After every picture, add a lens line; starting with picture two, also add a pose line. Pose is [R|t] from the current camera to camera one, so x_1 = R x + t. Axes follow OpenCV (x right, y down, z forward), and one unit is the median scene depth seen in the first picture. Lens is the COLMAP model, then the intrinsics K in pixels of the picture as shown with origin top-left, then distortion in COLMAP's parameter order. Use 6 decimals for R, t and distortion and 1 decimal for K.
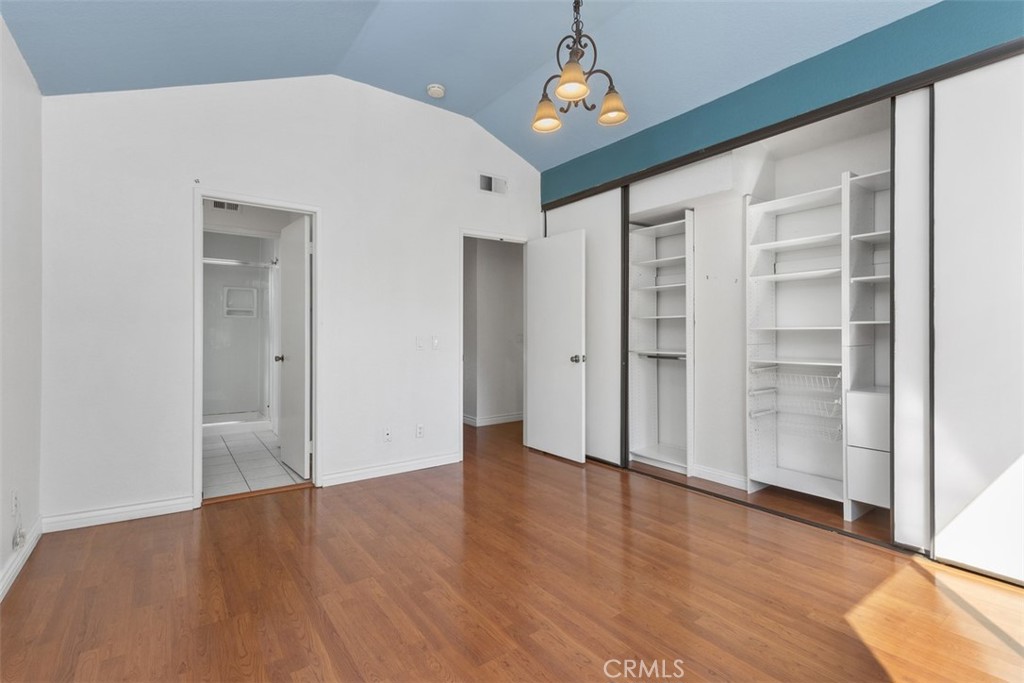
lens RADIAL K [[473.2, 0, 513.1], [0, 473.2, 335.5], [0, 0, 1]] dist [0.000915, -0.001090]
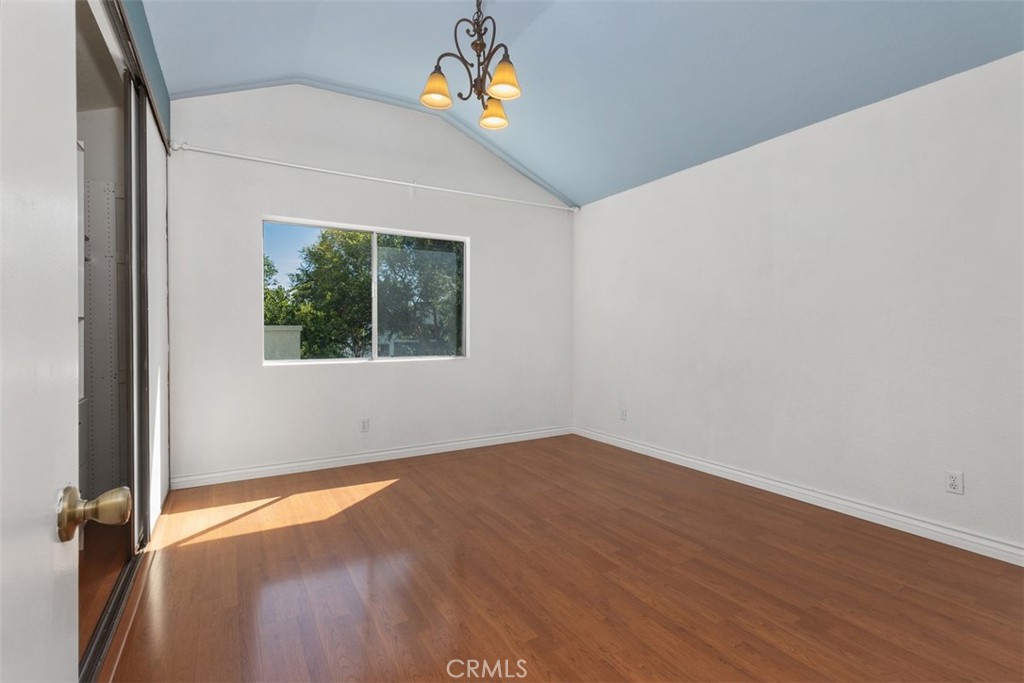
lens RADIAL K [[473.2, 0, 511.3], [0, 473.2, 336.0], [0, 0, 1]] dist [0.000915, -0.001090]
pose [[-0.995745, -0.000098, 0.092155, -0.026063], [0.001697, 0.999810, 0.019401, -0.014637], [-0.092139, 0.019475, -0.995556, 2.130068]]
